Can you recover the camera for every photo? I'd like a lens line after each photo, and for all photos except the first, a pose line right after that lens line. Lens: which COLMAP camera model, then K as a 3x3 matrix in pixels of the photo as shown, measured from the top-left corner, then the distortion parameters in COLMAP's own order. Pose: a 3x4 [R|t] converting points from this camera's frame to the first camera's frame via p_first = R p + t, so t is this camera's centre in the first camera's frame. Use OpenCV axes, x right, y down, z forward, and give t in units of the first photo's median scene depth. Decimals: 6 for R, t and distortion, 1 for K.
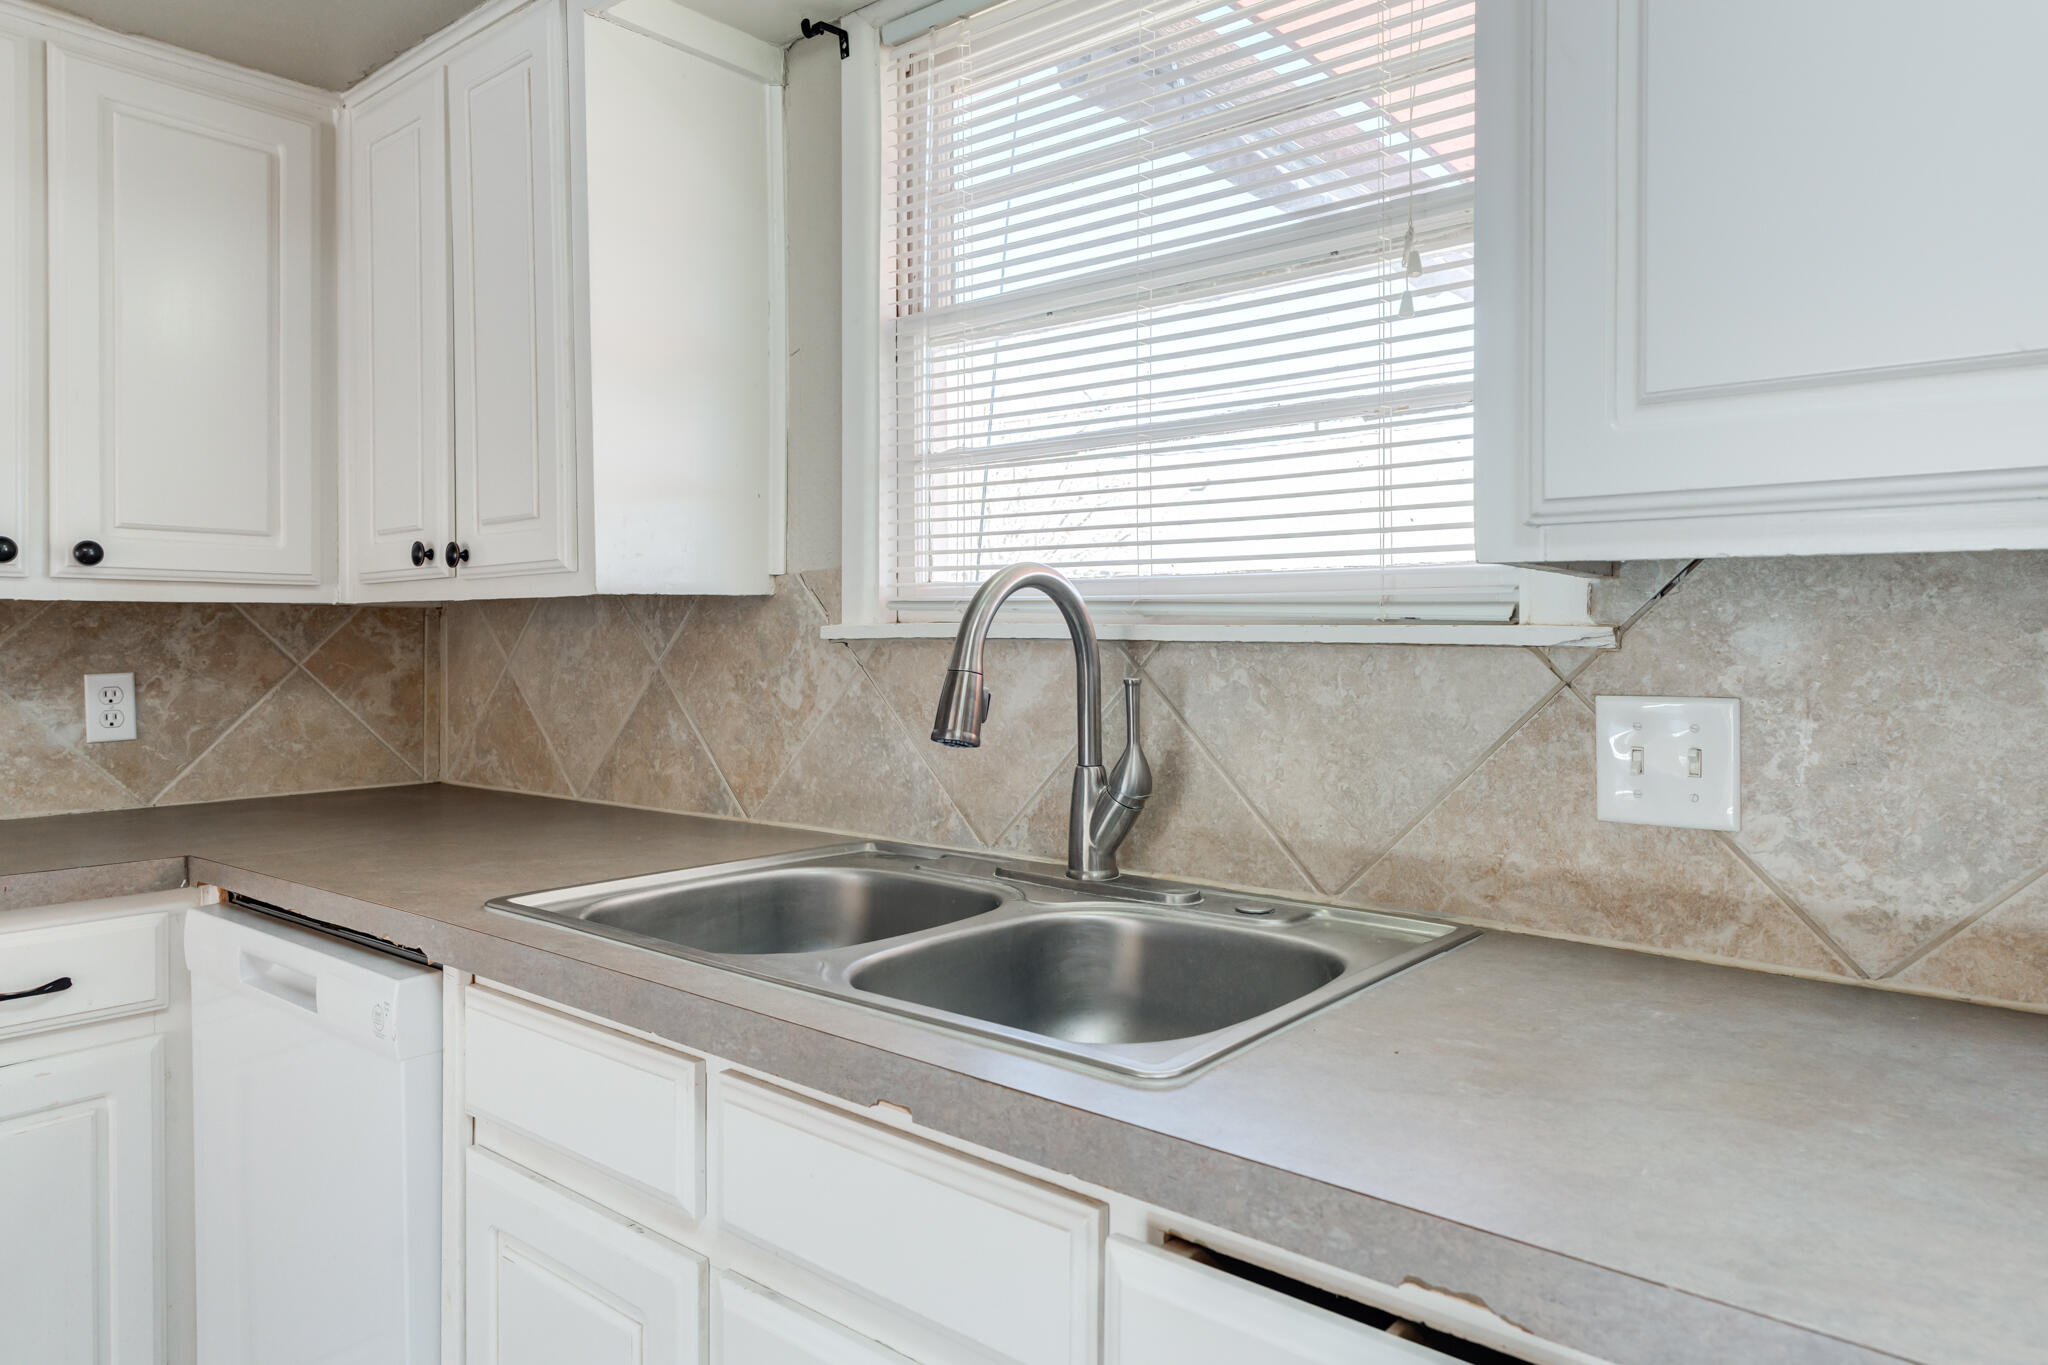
lens RADIAL K [[1297.4, 0, 1016.7], [0, 1297.4, 641.0], [0, 0, 1]] dist [-0.008187, 0.022461]
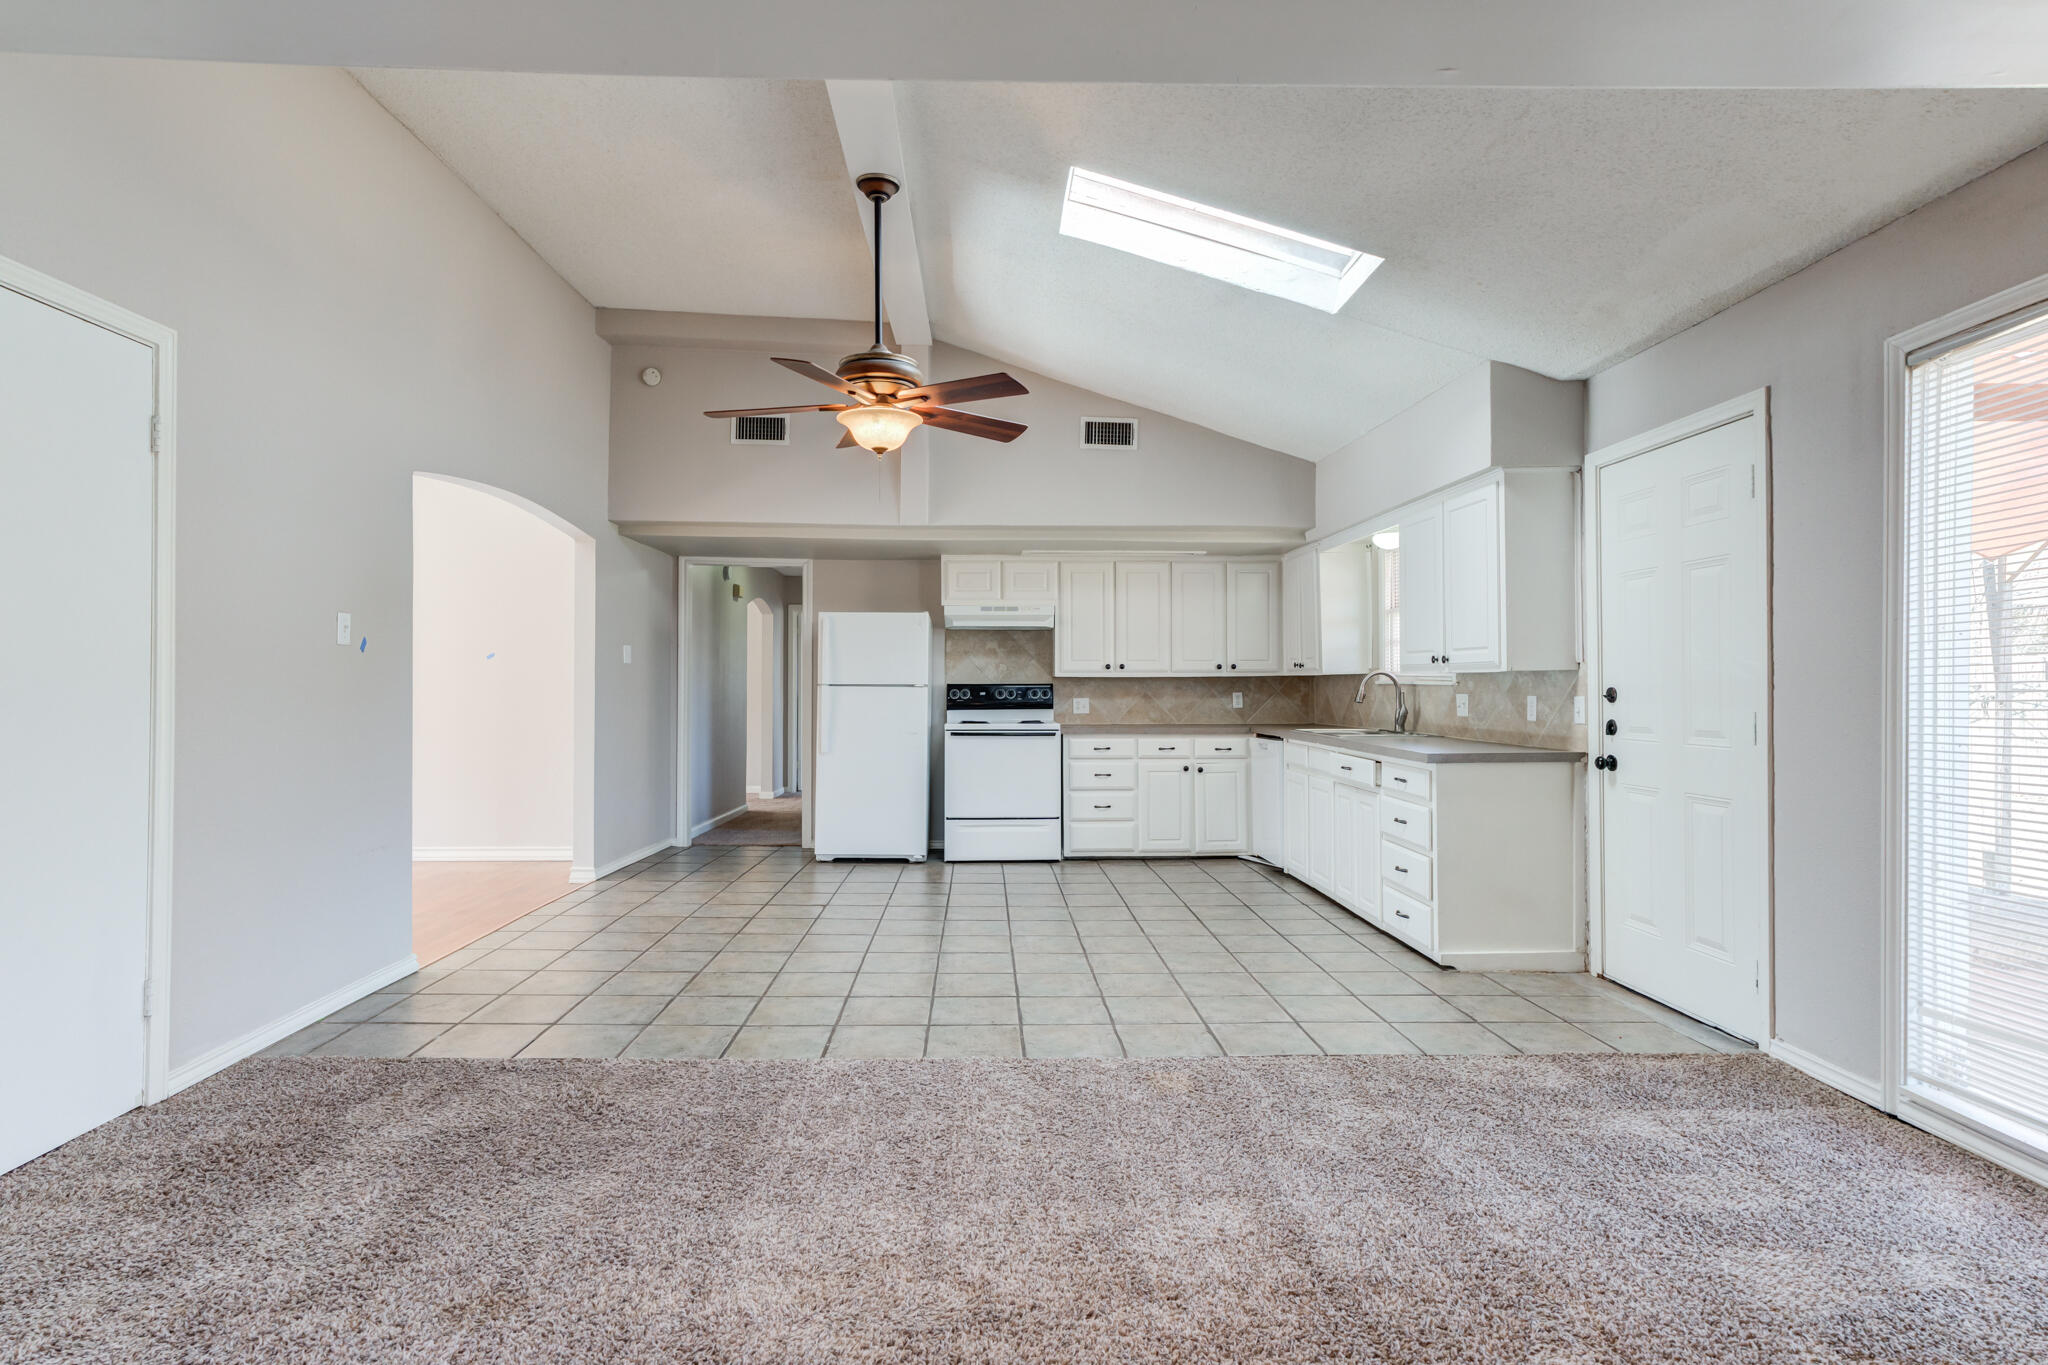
lens RADIAL K [[1026.1, 0, 1024.0], [0, 1026.1, 682.5], [0, 0, 1]] dist [0.000487, 0.011613]
pose [[0.681711, -0.004356, -0.731608, 1.436322], [0.003212, 0.999990, -0.002962, -0.000073], [0.731614, -0.000331, 0.681719, -2.017533]]
